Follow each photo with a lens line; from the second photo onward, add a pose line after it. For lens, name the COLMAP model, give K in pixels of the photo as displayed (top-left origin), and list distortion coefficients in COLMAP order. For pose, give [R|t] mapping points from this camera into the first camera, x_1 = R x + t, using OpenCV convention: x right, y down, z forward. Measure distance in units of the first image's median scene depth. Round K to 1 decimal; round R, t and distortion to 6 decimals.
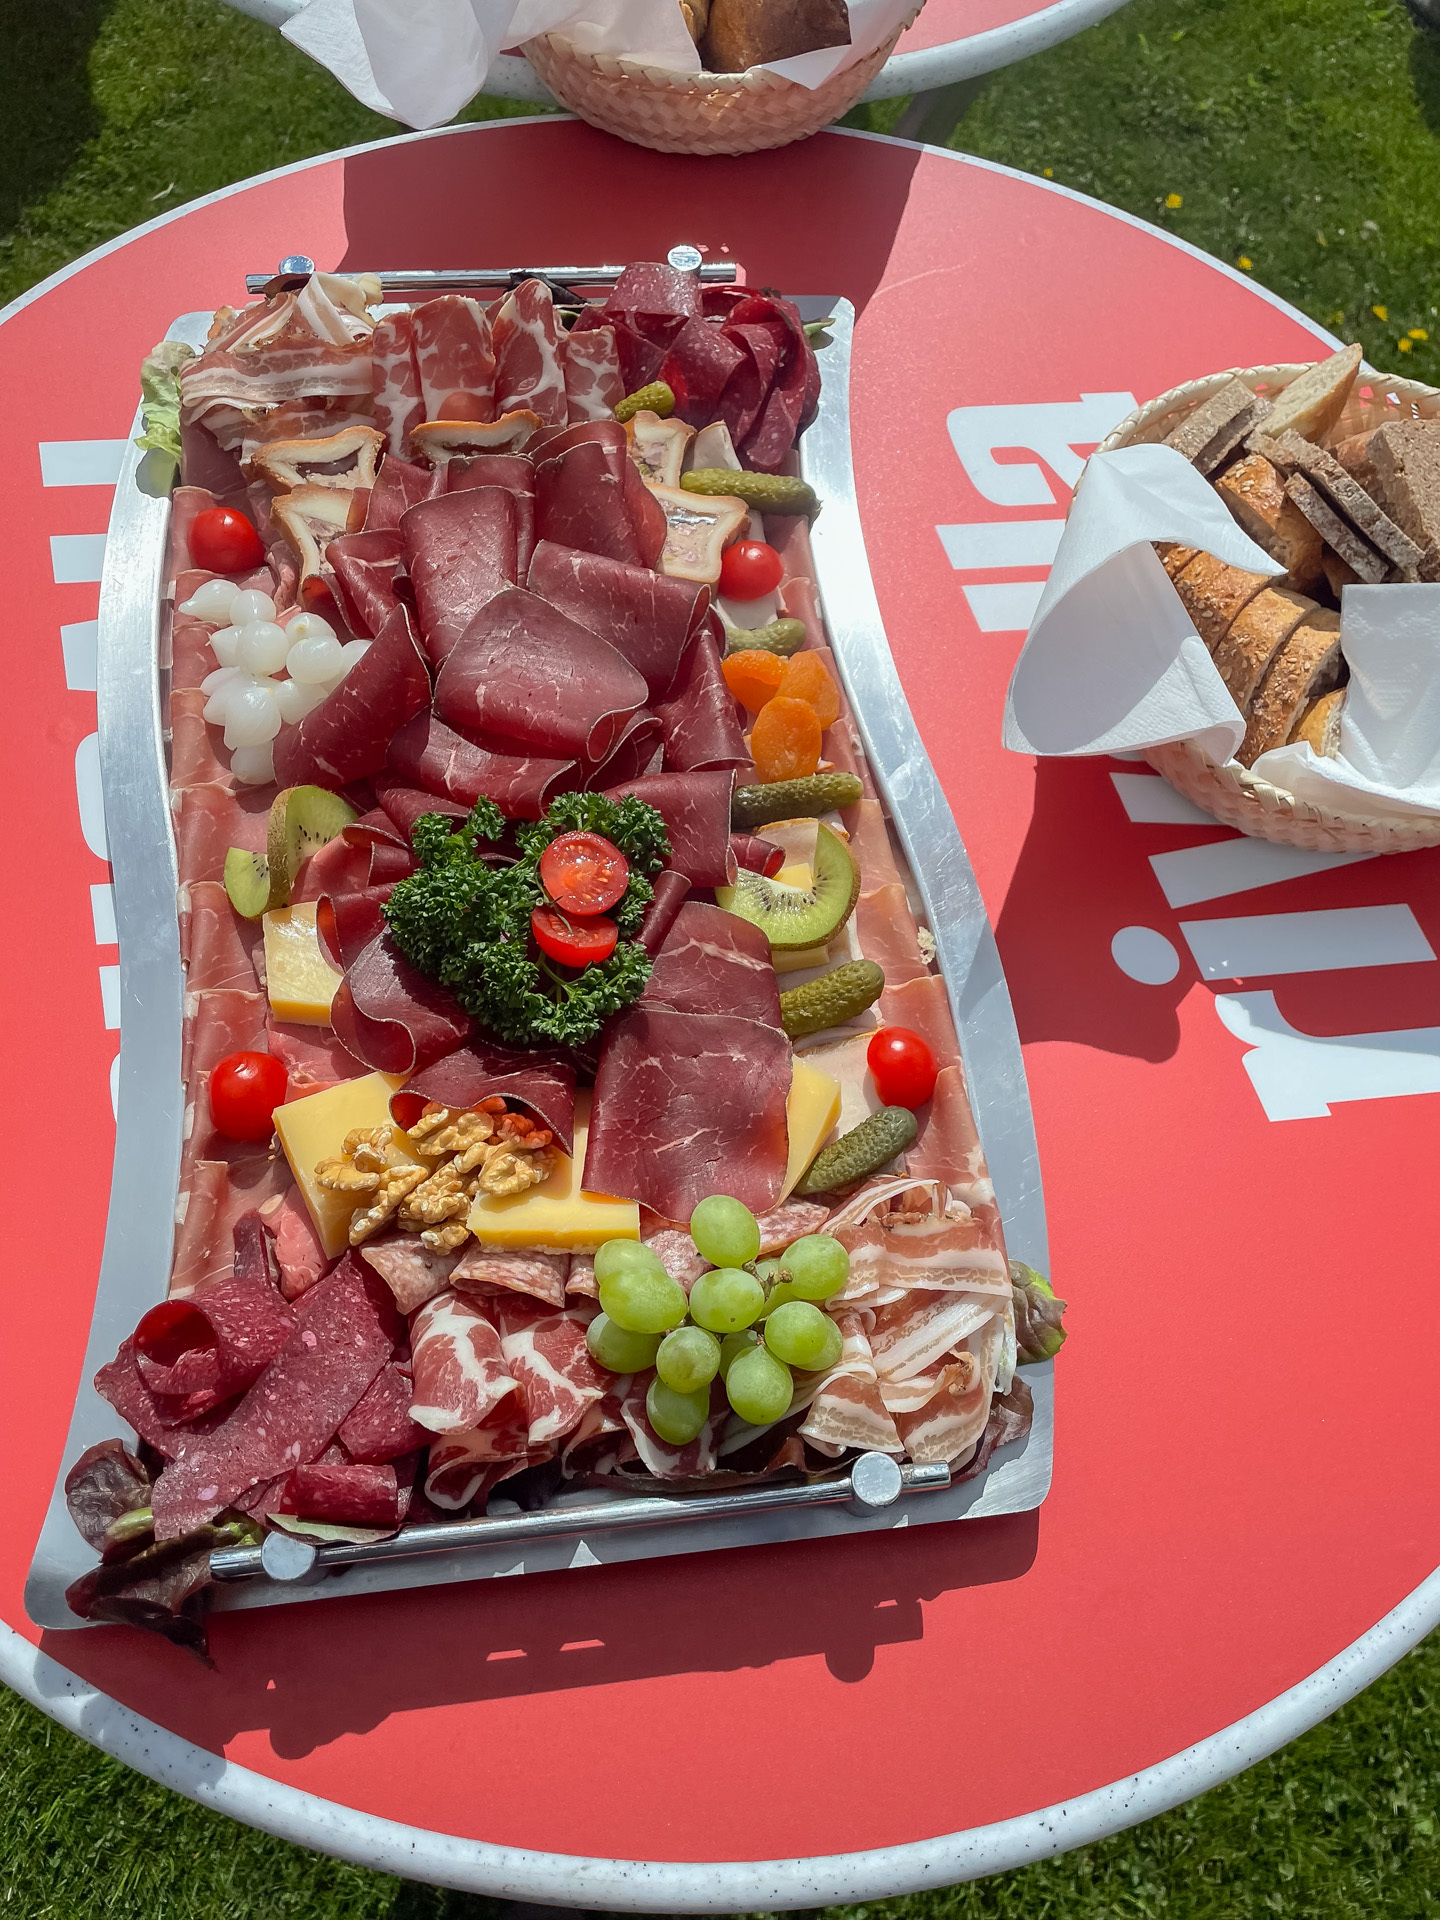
lens RADIAL K [[1453.5, 0, 720.0], [0, 1453.5, 960.0], [0, 0, 1]] dist [-0.004176, -0.008000]
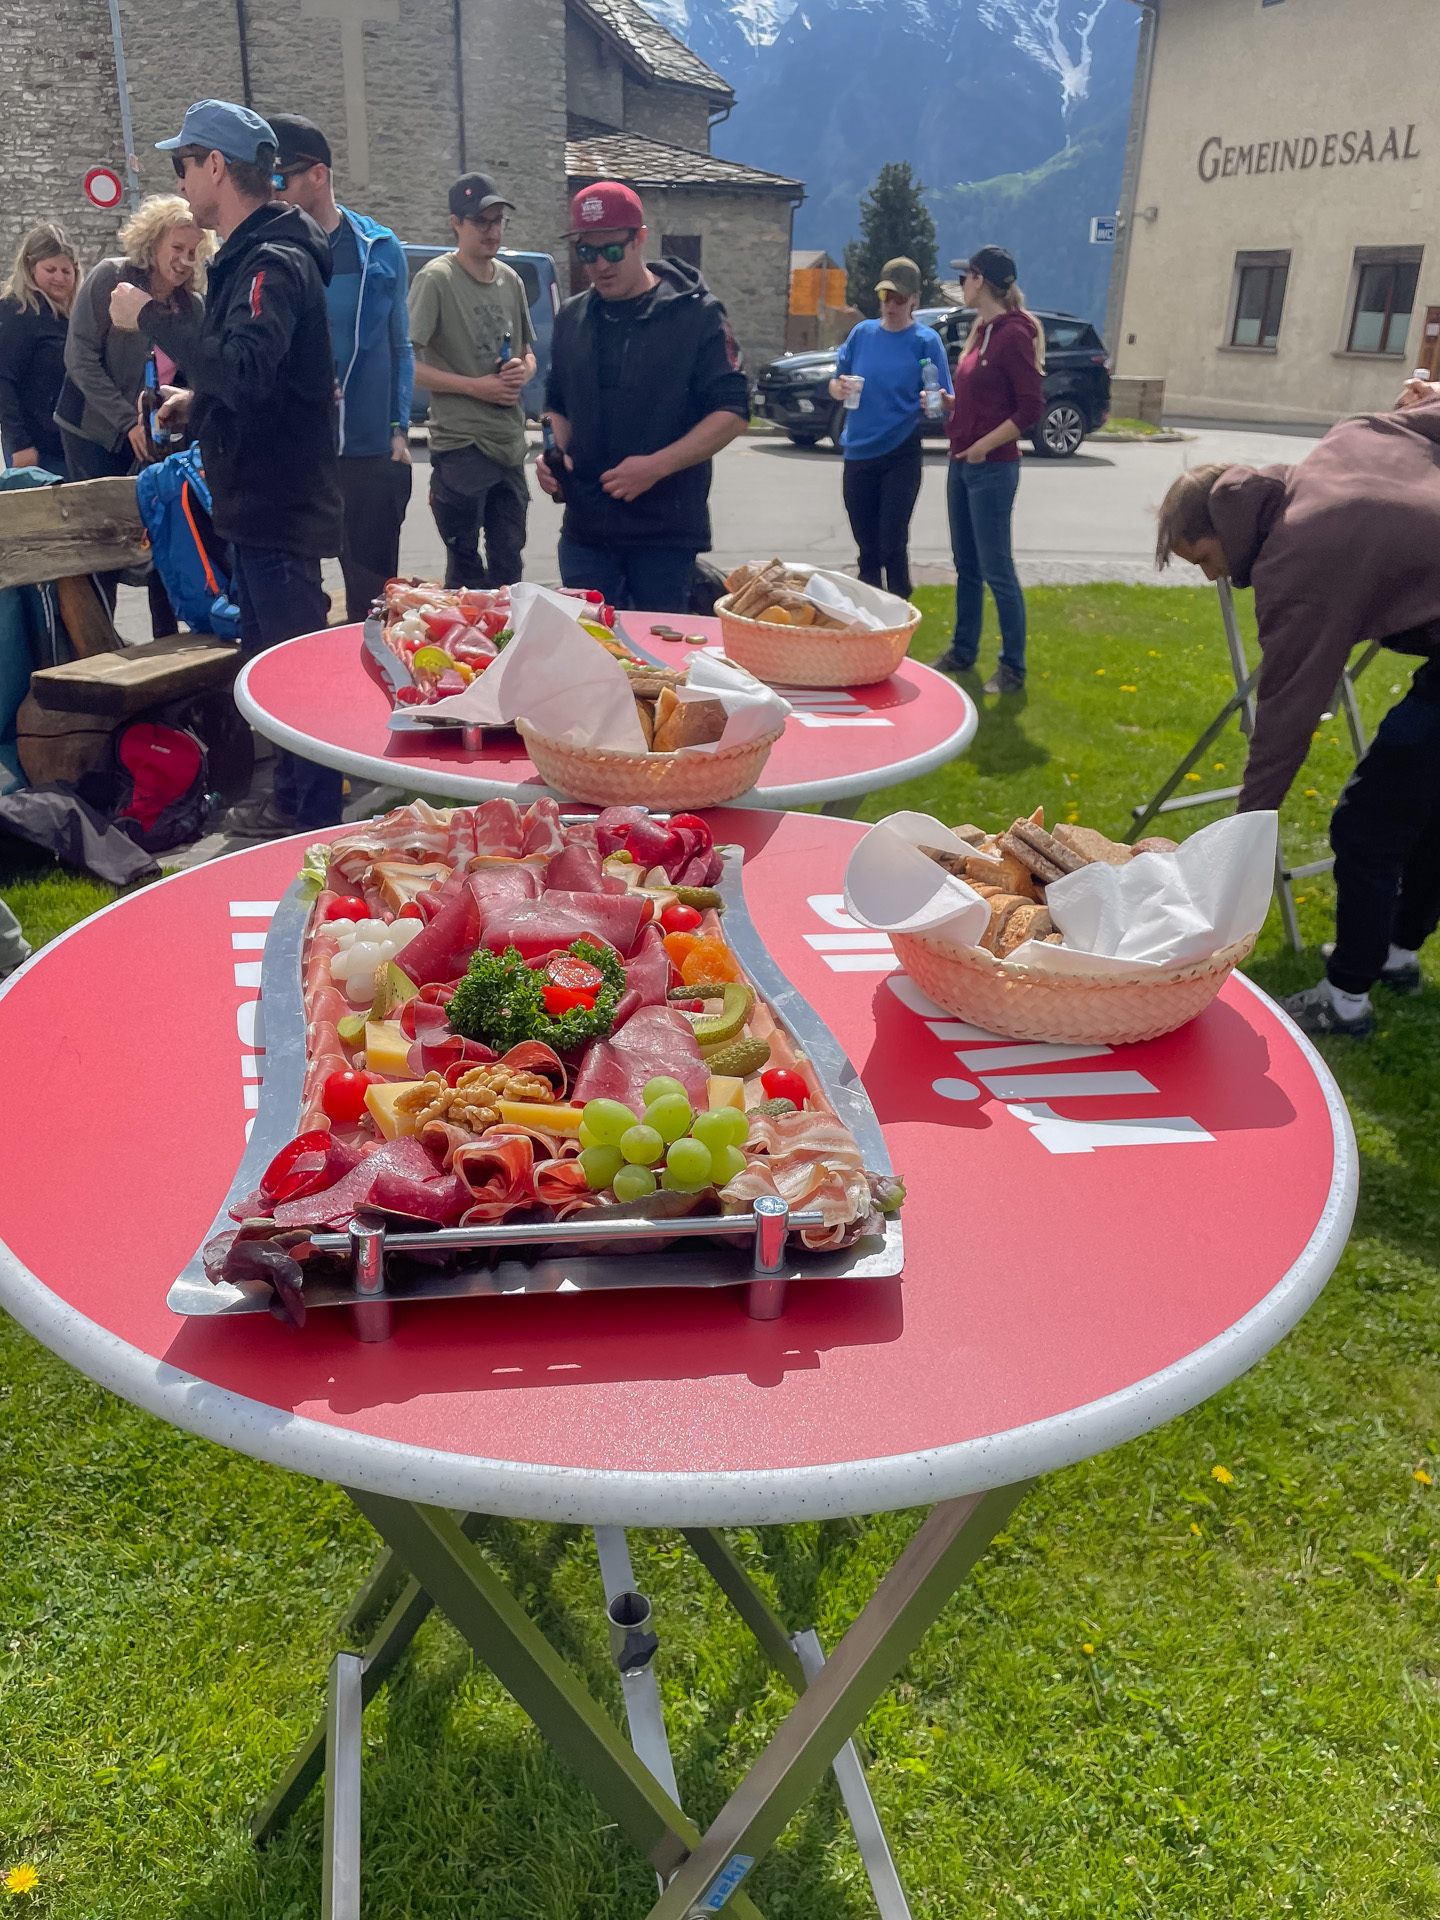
lens RADIAL K [[1453.5, 0, 720.0], [0, 1453.5, 960.0], [0, 0, 1]] dist [-0.004176, -0.008000]
pose [[0.999050, -0.029344, 0.032231, 0.012266], [0.043063, 0.778880, -0.625693, 0.787406], [-0.006744, 0.626486, 0.779403, -0.215273]]
